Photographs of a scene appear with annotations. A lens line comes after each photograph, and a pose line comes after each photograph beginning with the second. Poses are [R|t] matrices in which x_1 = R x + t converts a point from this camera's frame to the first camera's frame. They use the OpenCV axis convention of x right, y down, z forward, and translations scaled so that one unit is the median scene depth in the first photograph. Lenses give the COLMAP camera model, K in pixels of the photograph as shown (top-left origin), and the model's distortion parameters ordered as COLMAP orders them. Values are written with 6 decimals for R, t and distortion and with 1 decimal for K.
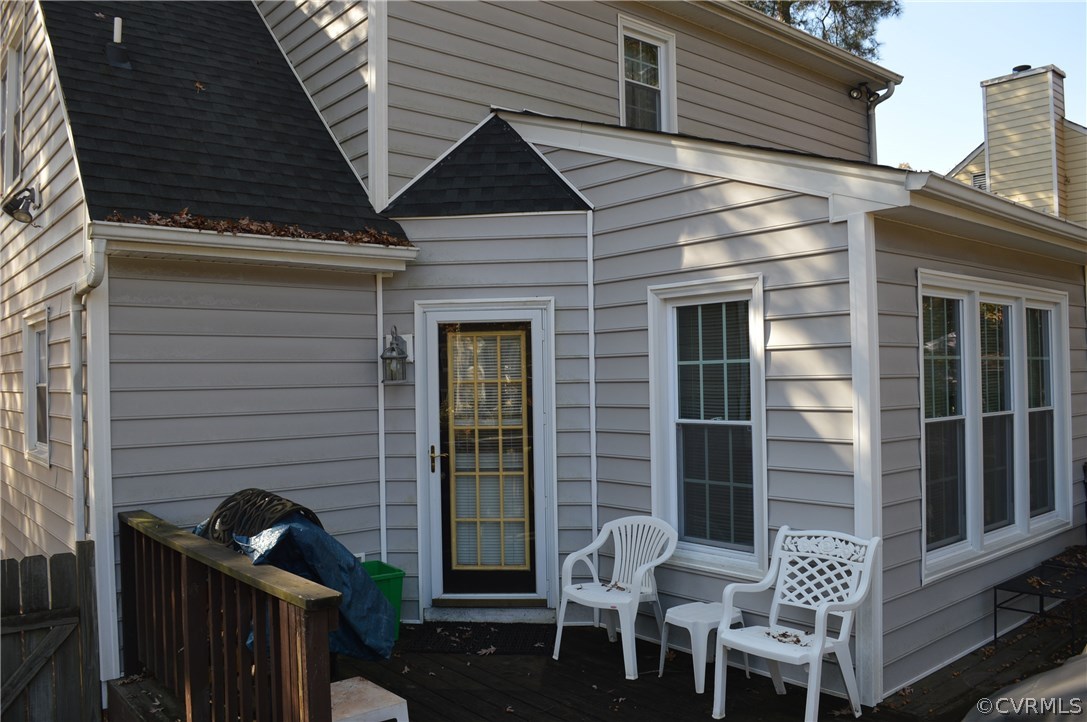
lens RADIAL K [[866.9, 0, 545.7], [0, 866.9, 360.9], [0, 0, 1]] dist [-0.083220, 0.012215]
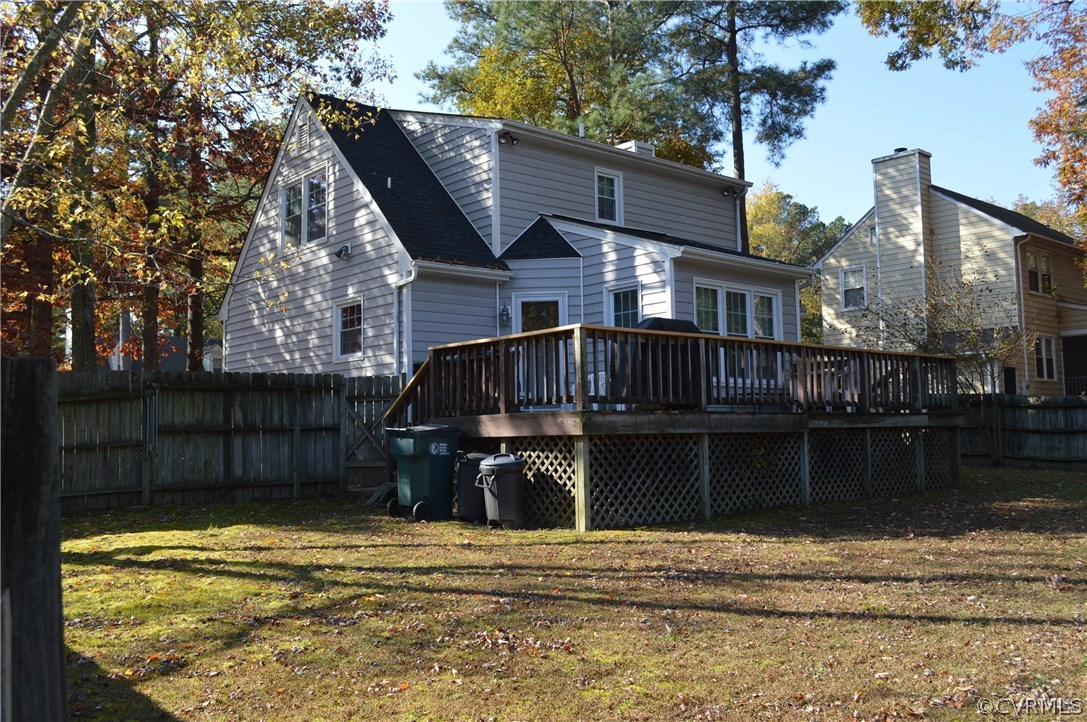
lens RADIAL K [[1022.3, 0, 542.1], [0, 1022.3, 362.5], [0, 0, 1]] dist [-0.057322, 0.000000]
pose [[0.999938, 0.000737, 0.011091, -0.094556], [-0.000005, 0.997826, -0.065897, 0.320159], [-0.011116, 0.065893, 0.997765, -1.901776]]
